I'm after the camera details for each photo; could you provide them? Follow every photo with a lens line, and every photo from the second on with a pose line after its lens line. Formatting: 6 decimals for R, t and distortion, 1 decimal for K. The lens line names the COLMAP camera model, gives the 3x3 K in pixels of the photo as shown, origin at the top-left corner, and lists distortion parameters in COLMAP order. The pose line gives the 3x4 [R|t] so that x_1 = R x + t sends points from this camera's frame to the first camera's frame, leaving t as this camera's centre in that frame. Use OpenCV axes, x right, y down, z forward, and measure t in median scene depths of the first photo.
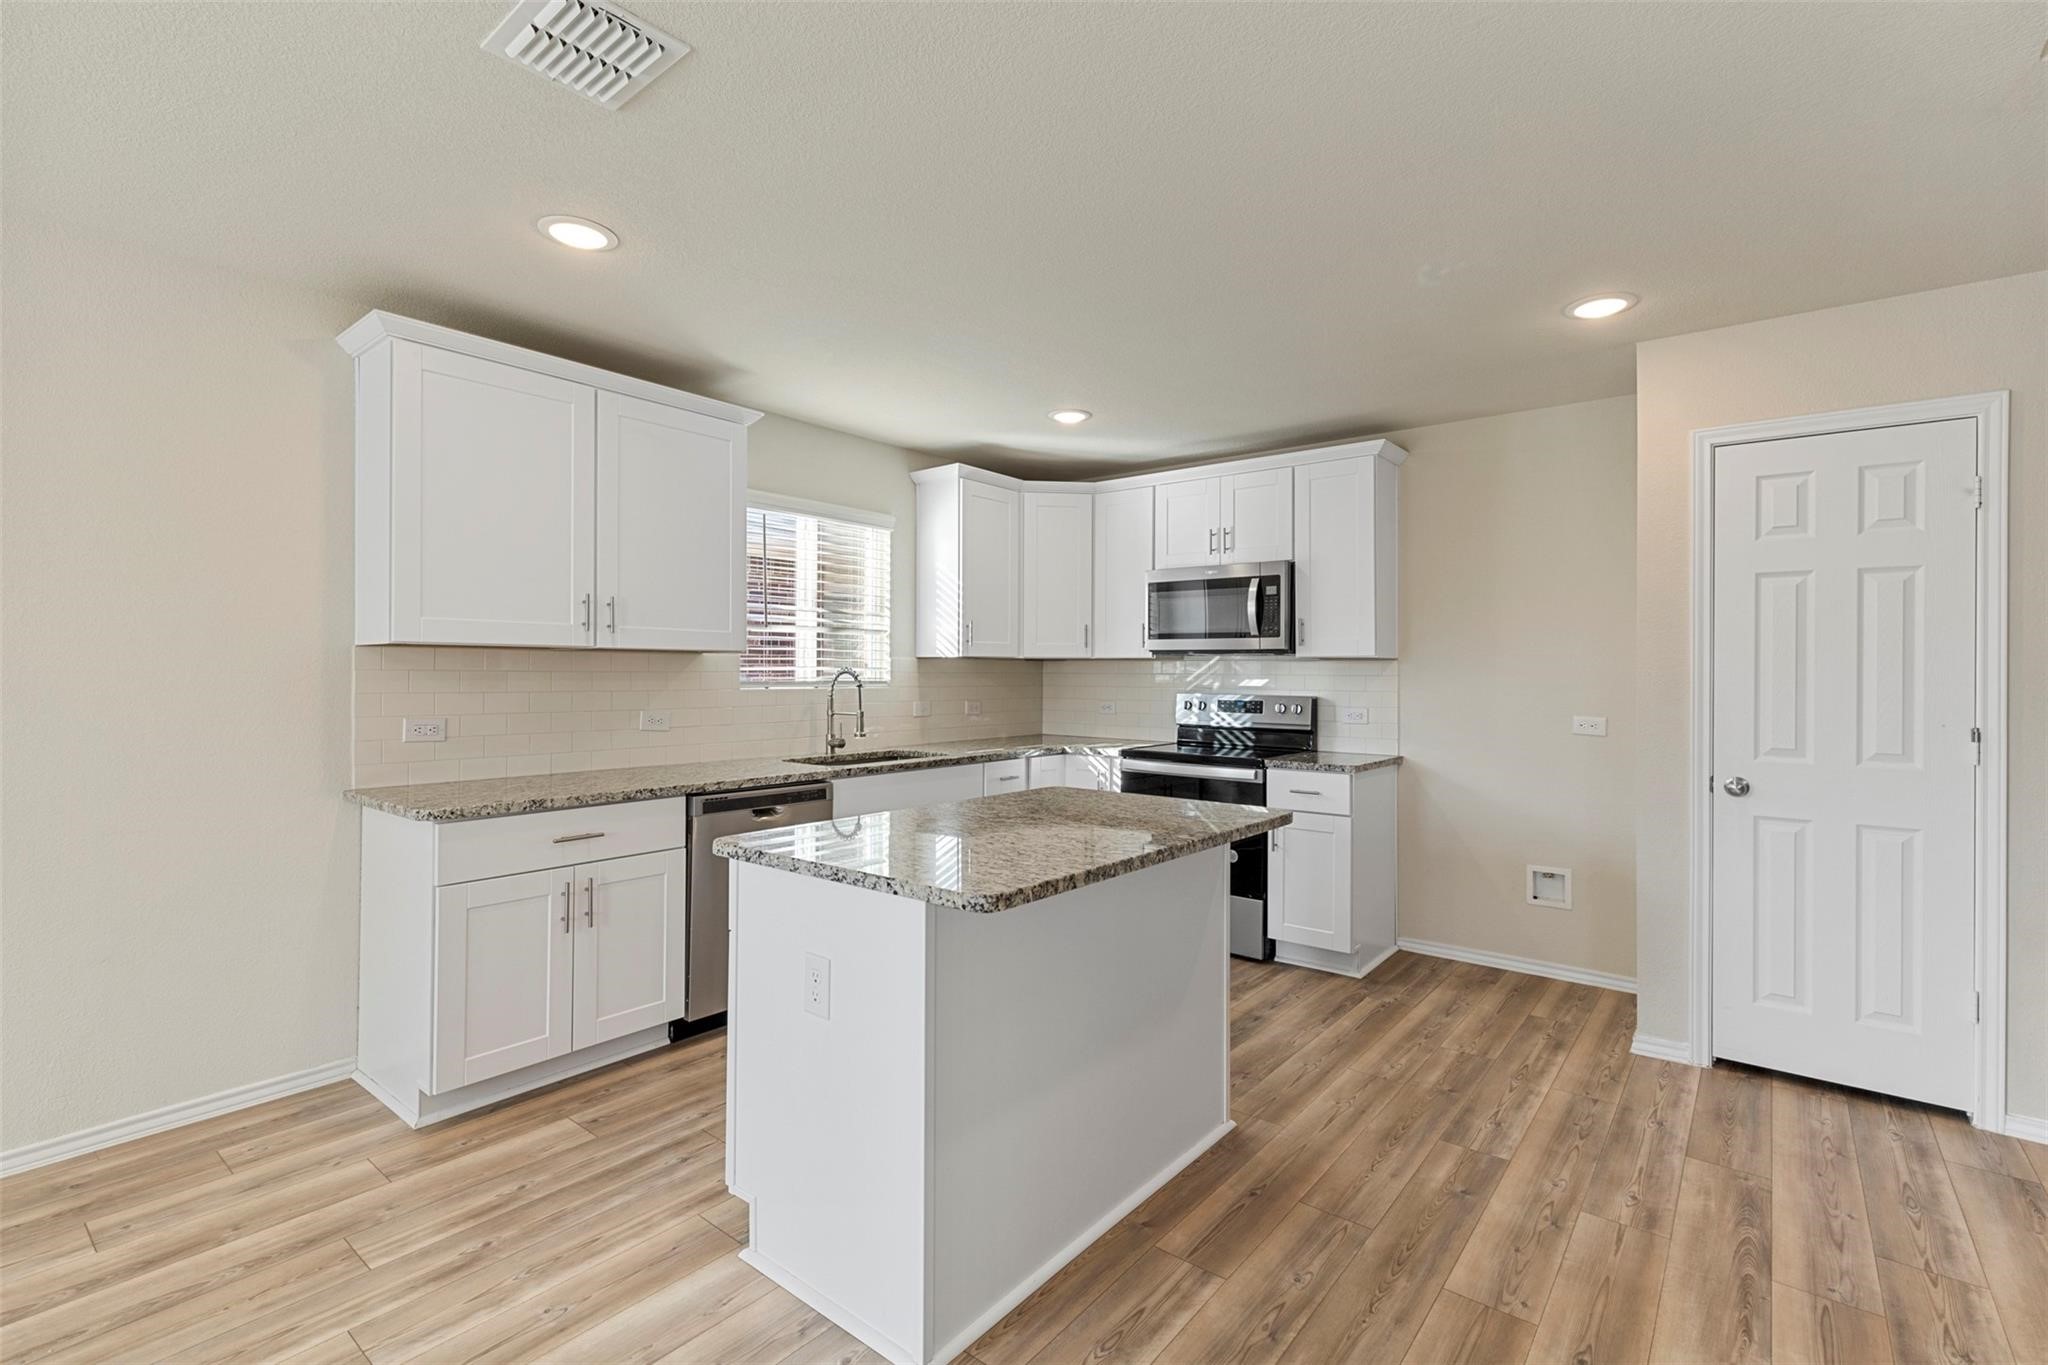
lens RADIAL K [[917.2, 0, 1039.0], [0, 917.2, 664.3], [0, 0, 1]] dist [0.000770, -0.000677]
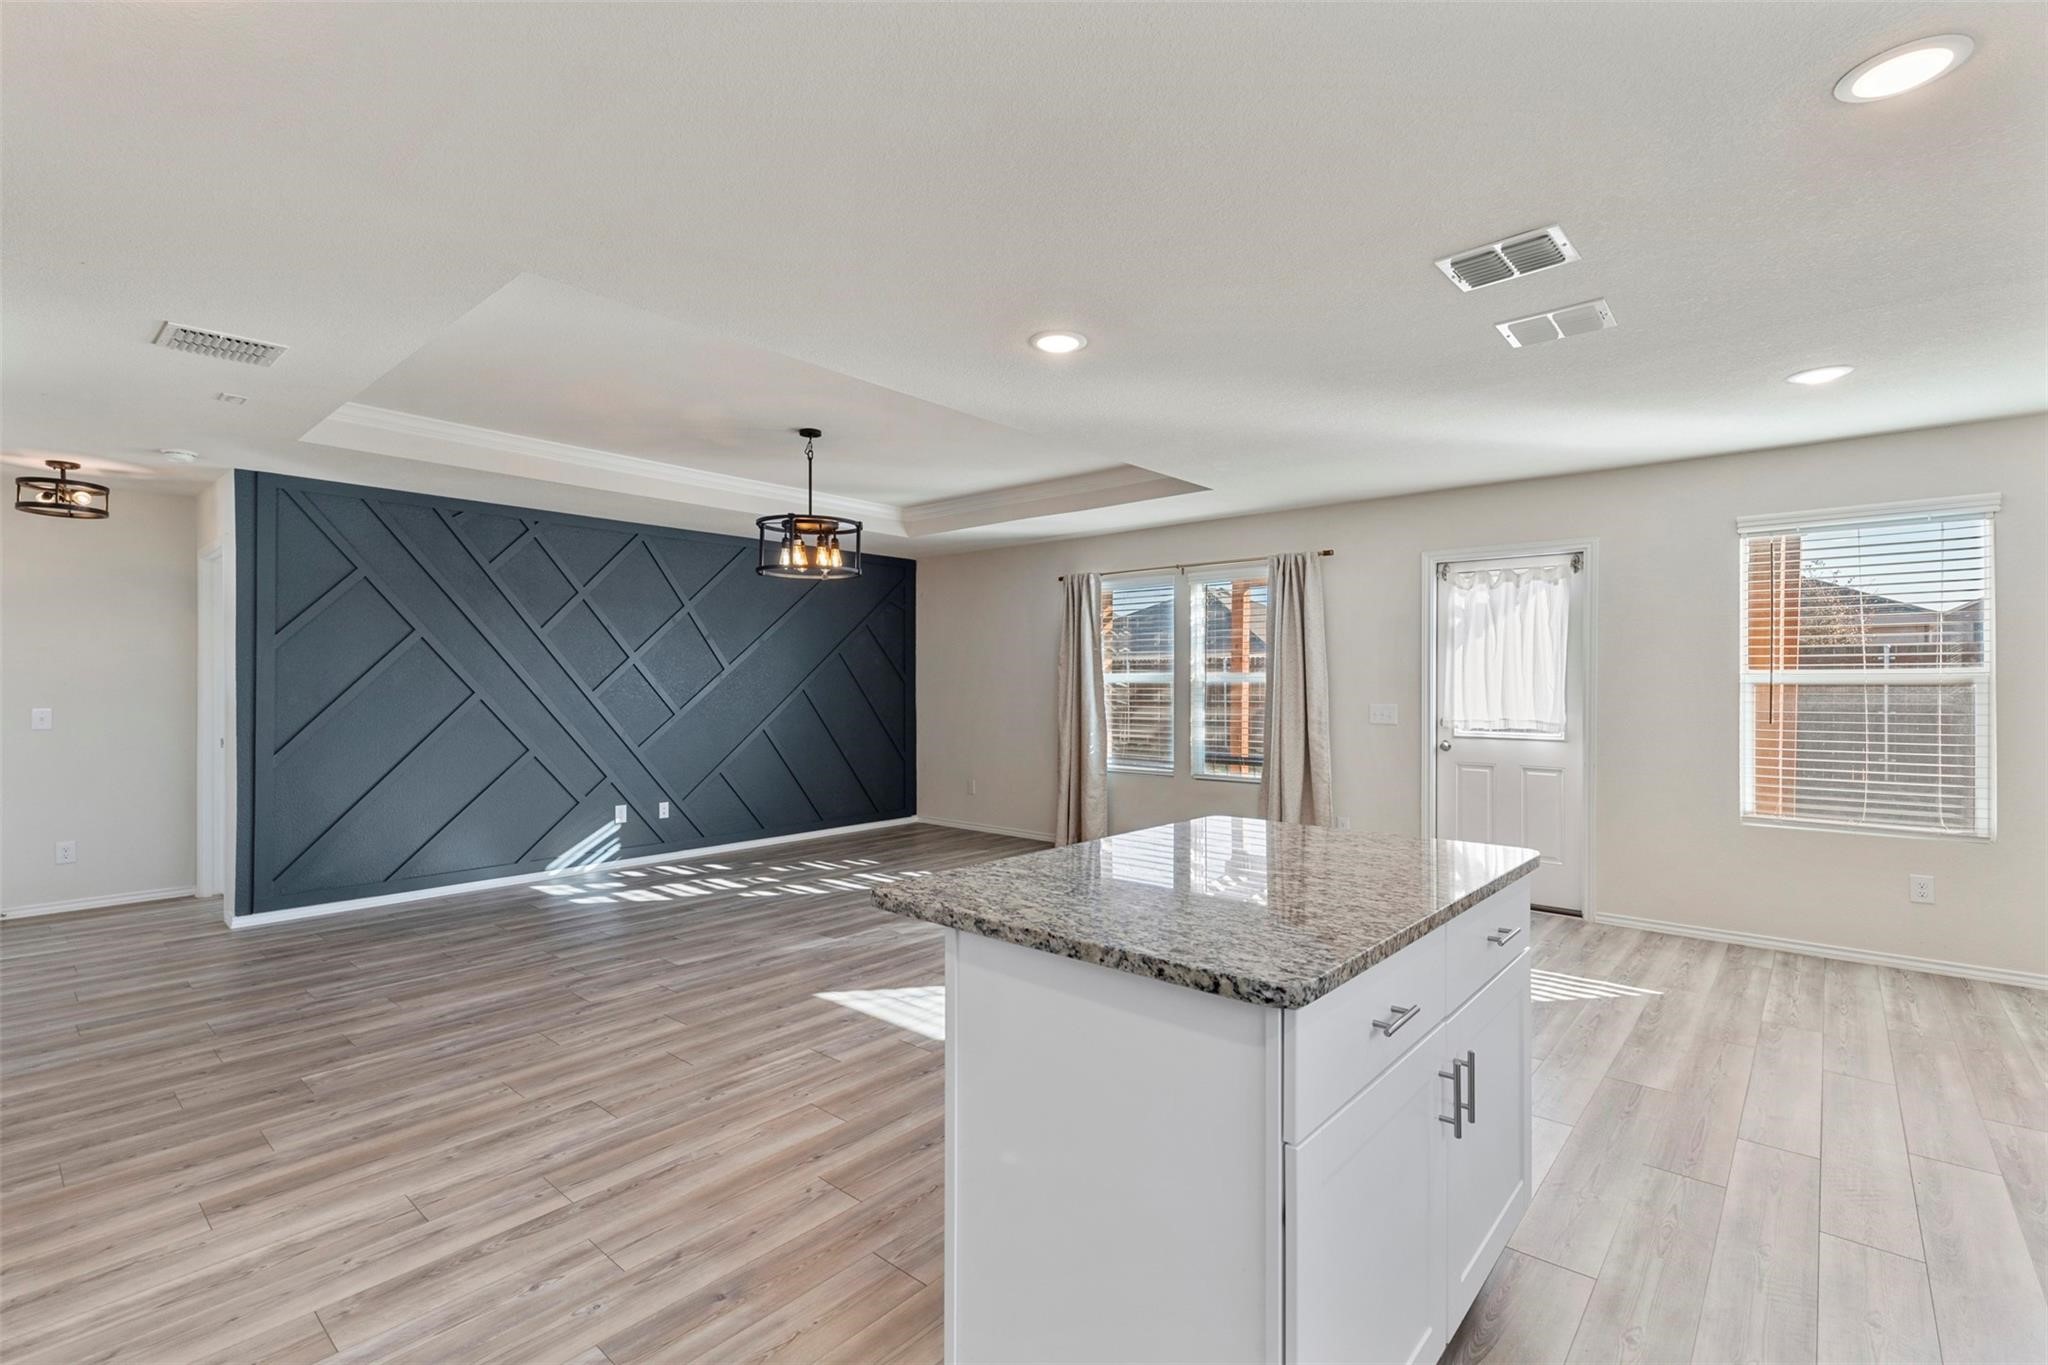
lens RADIAL K [[917.2, 0, 1038.7], [0, 917.2, 685.5], [0, 0, 1]] dist [0.000770, -0.000677]
pose [[-0.998889, -0.010294, 0.045979, 0.076597], [-0.010709, 0.999904, -0.008786, 0.008648], [-0.045884, -0.009269, -0.998904, 1.017799]]
